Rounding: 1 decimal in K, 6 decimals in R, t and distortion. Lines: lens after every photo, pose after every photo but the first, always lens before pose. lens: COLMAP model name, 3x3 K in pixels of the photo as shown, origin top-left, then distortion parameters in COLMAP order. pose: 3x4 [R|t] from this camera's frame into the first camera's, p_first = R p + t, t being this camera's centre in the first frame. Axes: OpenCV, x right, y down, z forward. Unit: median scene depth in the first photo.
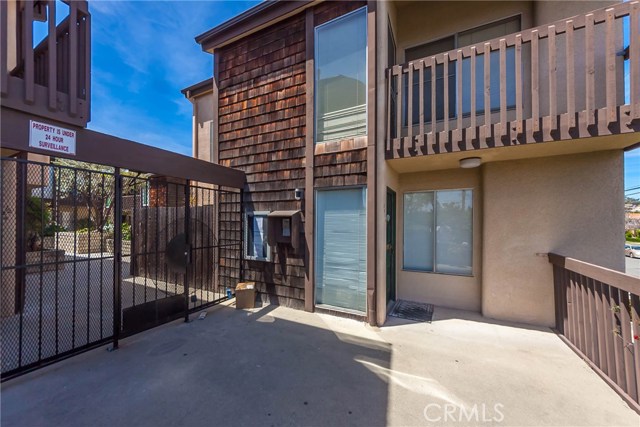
lens RADIAL K [[246.8, 0, 315.2], [0, 246.8, 215.7], [0, 0, 1]] dist [-0.000136, 0.000006]
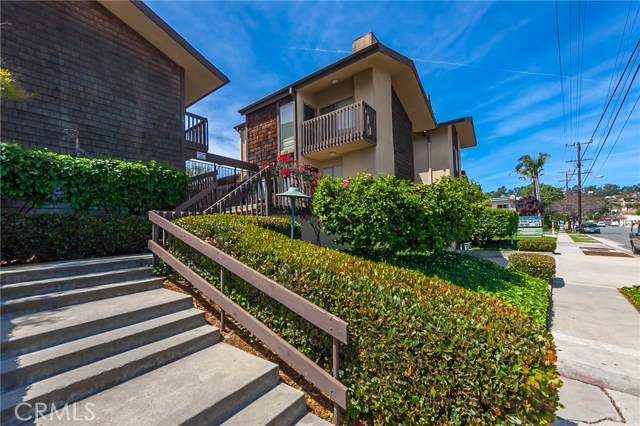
lens RADIAL K [[246.8, 0, 322.7], [0, 246.8, 216.1], [0, 0, 1]] dist [-0.000136, 0.000006]
pose [[0.987227, -0.029258, -0.156608, 0.804681], [0.025957, 0.999397, -0.023082, 0.454508], [0.157189, 0.018722, 0.987391, -1.460297]]
